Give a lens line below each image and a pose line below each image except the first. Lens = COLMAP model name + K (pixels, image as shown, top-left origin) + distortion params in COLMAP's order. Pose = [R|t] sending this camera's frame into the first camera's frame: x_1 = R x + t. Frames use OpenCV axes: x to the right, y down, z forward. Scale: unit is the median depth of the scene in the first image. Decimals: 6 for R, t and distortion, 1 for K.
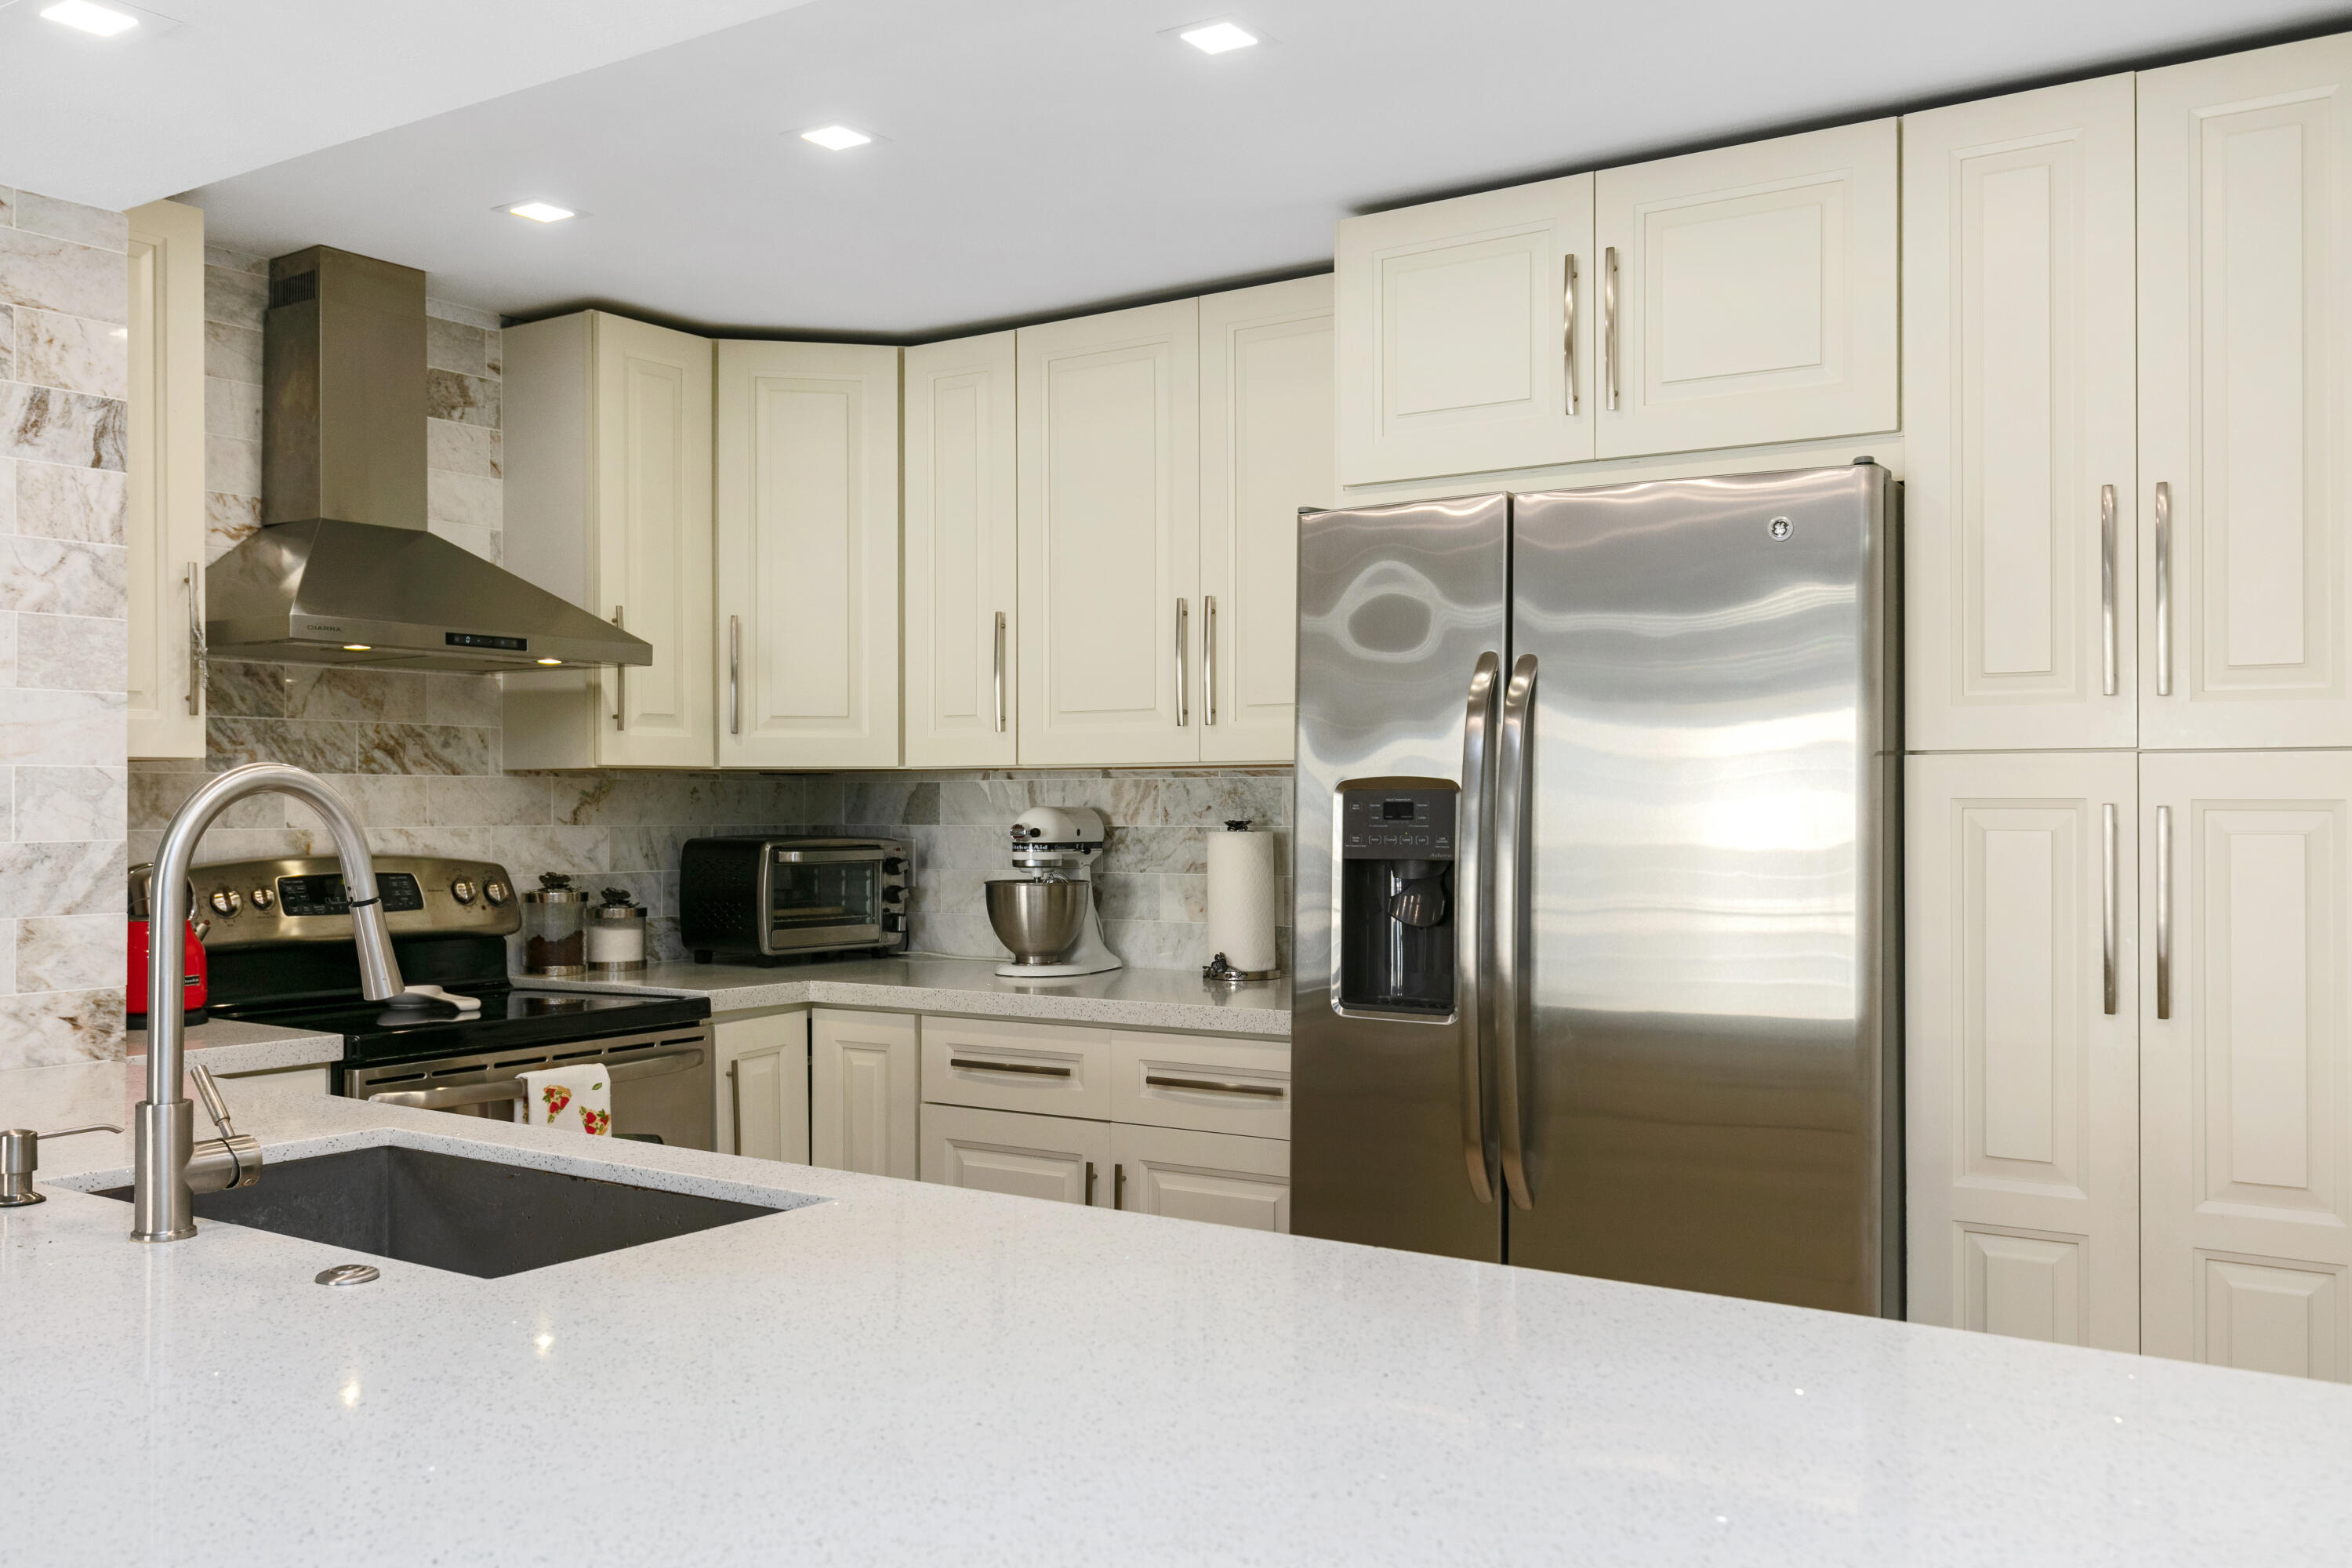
lens RADIAL K [[2010.7, 0, 1176.3], [0, 2010.7, 798.0], [0, 0, 1]] dist [-0.010715, -0.010287]
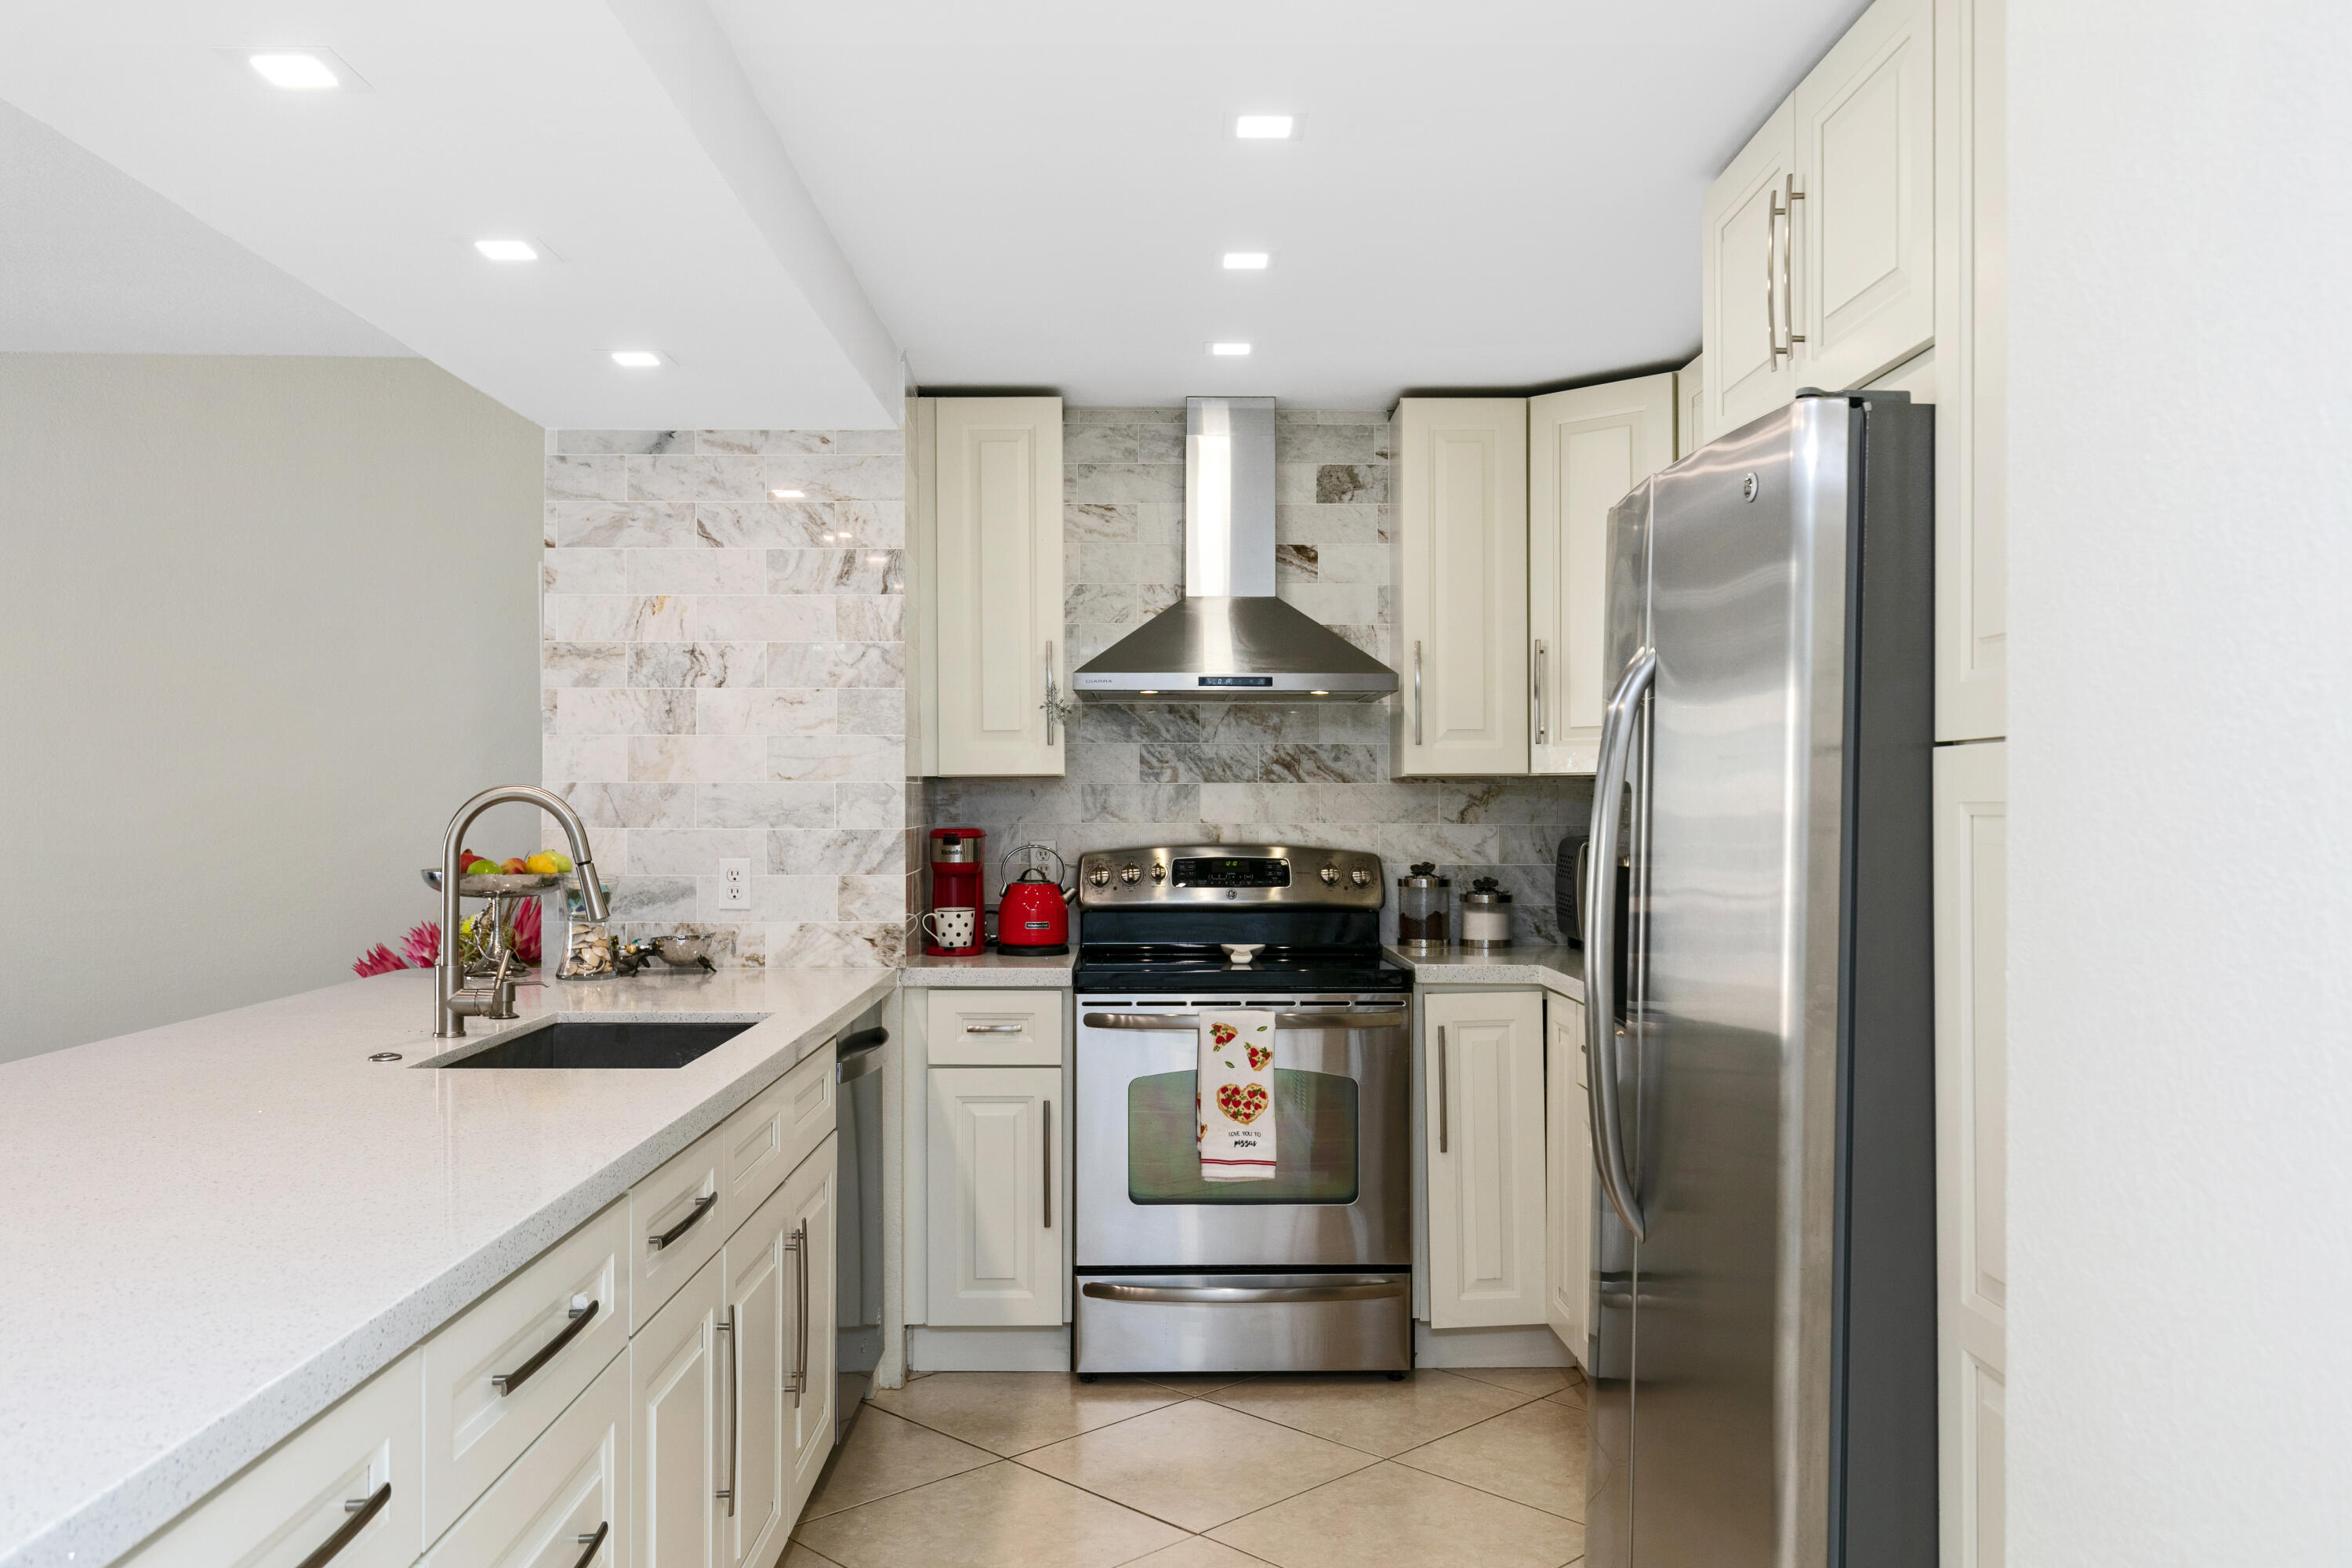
lens RADIAL K [[1928.3, 0, 1178.8], [0, 1928.3, 788.1], [0, 0, 1]] dist [-0.004803, -0.000517]
pose [[0.551679, -0.005994, -0.834035, 0.629060], [0.001543, 0.999980, -0.006167, -0.000878], [0.834055, 0.002115, 0.551677, 0.255569]]
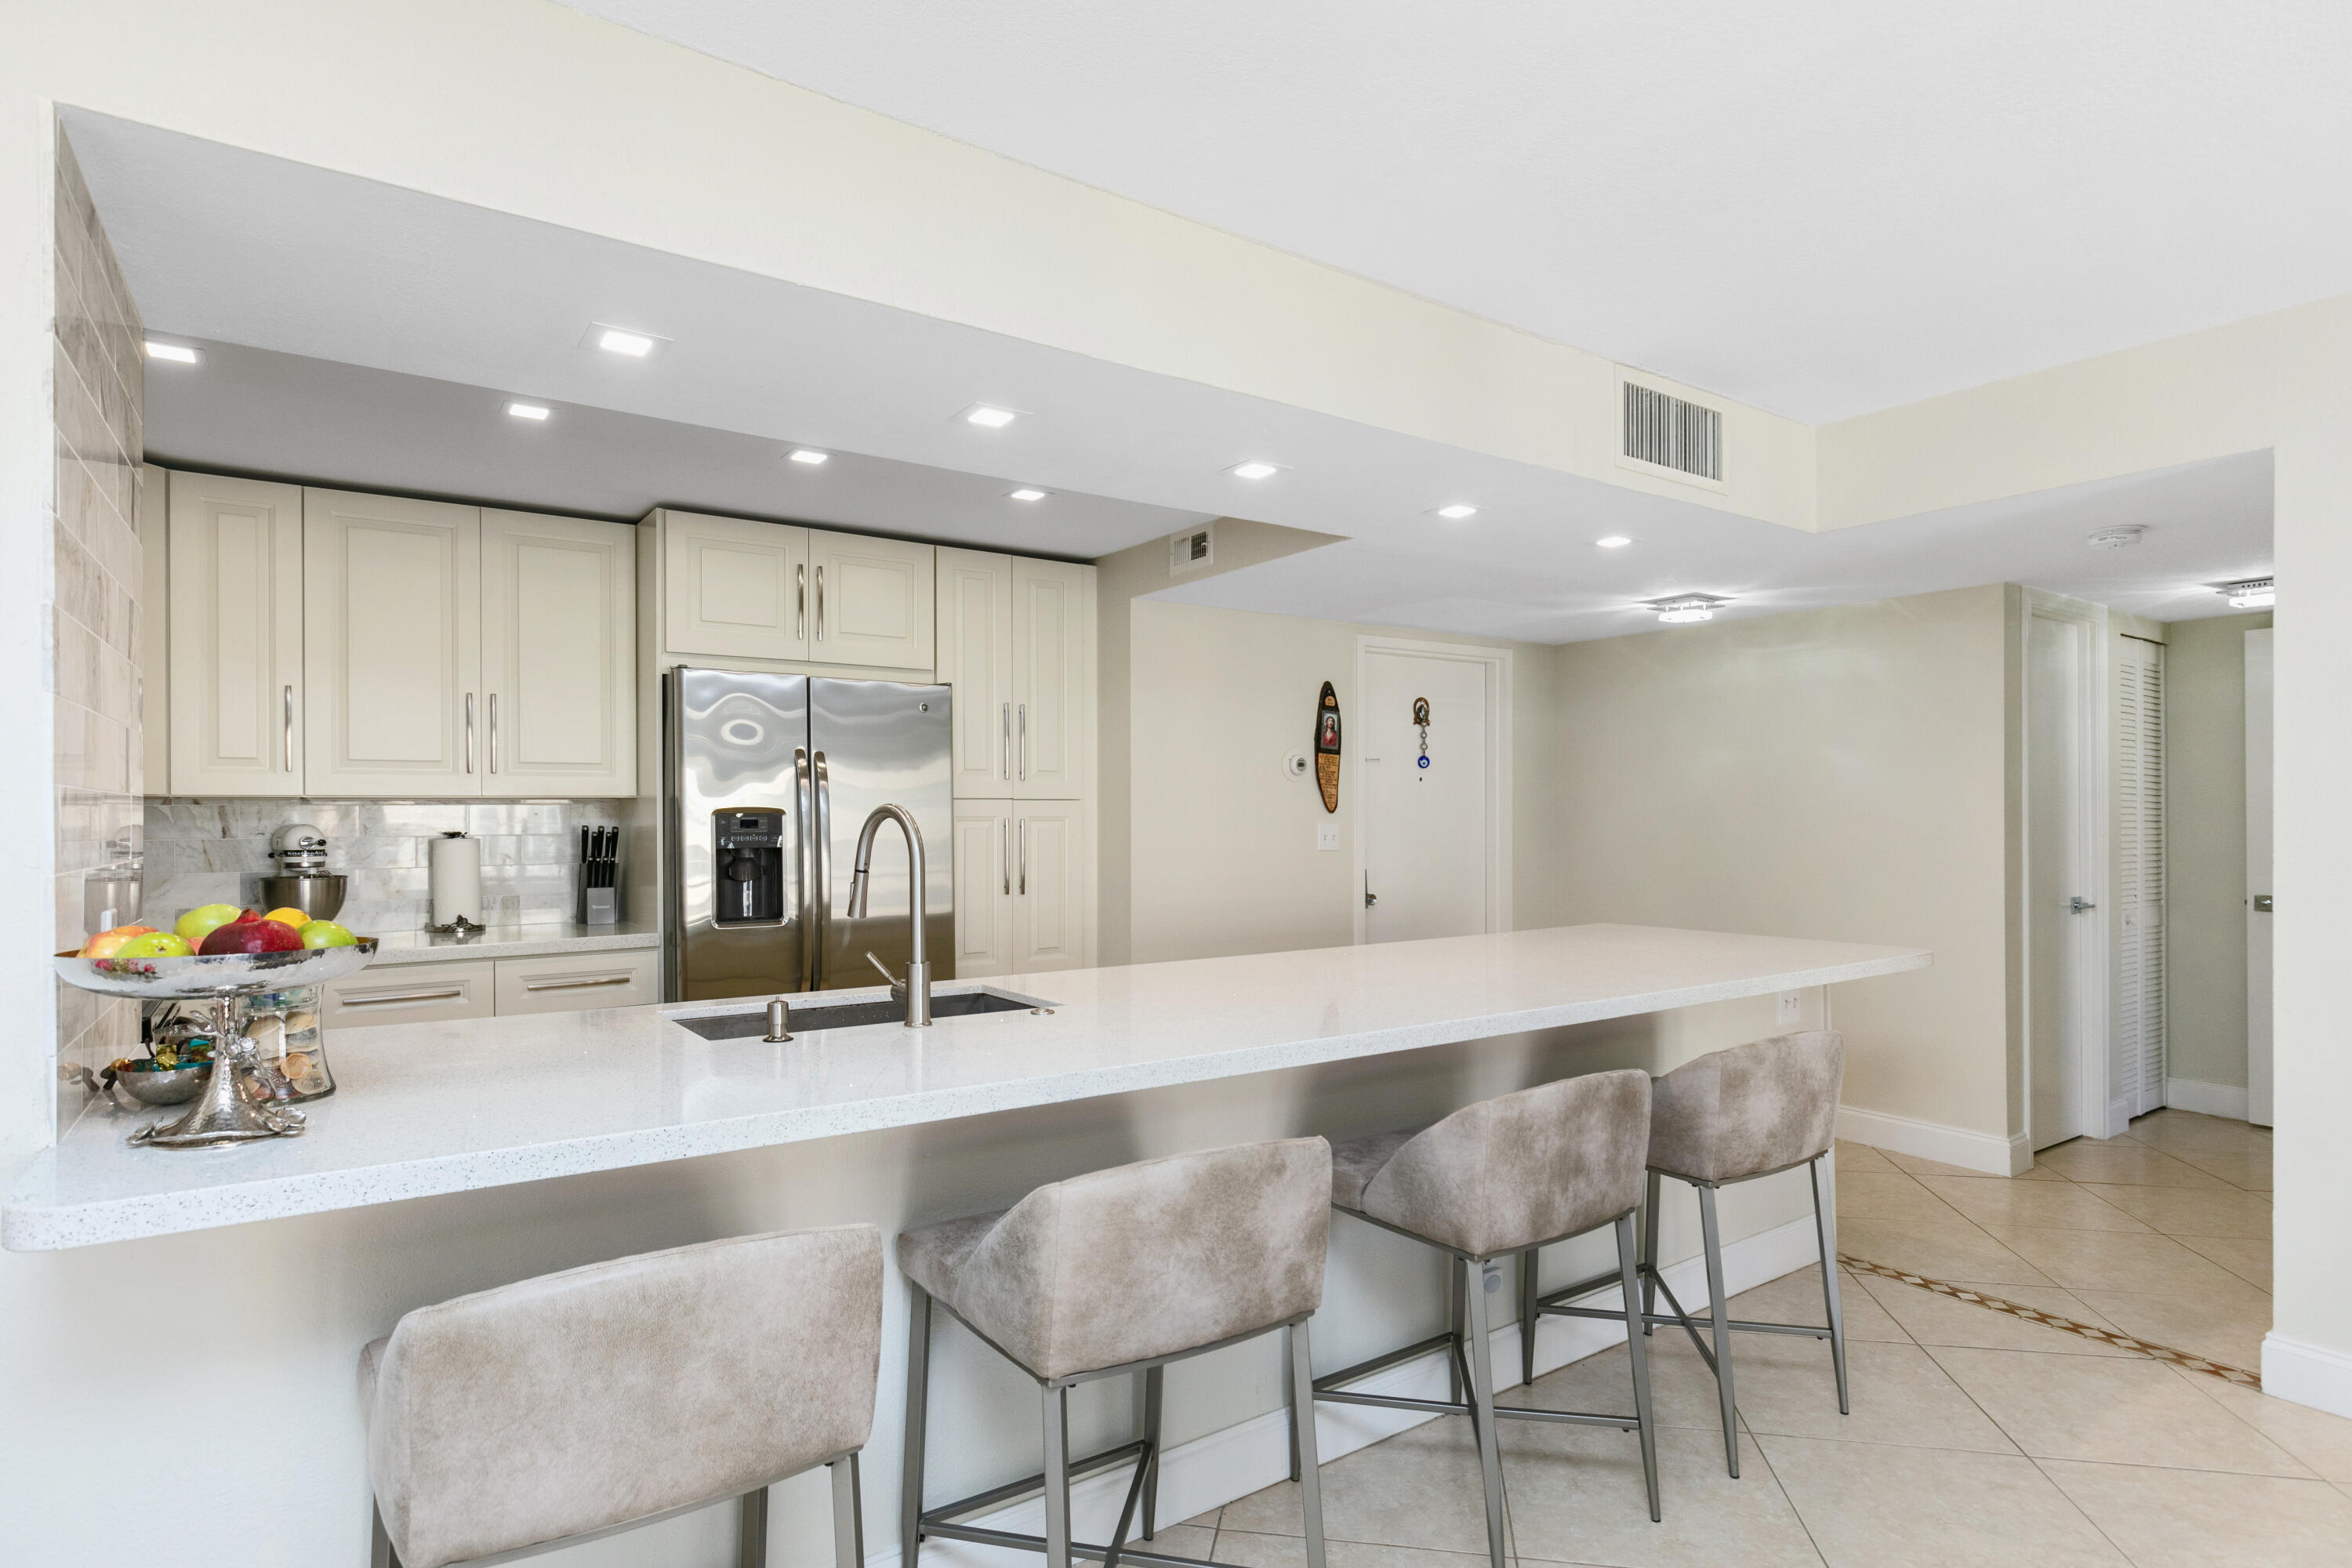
lens RADIAL K [[1252.5, 0, 1186.3], [0, 1252.5, 791.7], [0, 0, 1]] dist [0.003751, -0.000158]
pose [[0.382532, 0.011902, 0.923866, -0.719707], [0.001168, 0.999910, -0.013365, -0.007387], [-0.923942, 0.006191, 0.382483, 0.079670]]
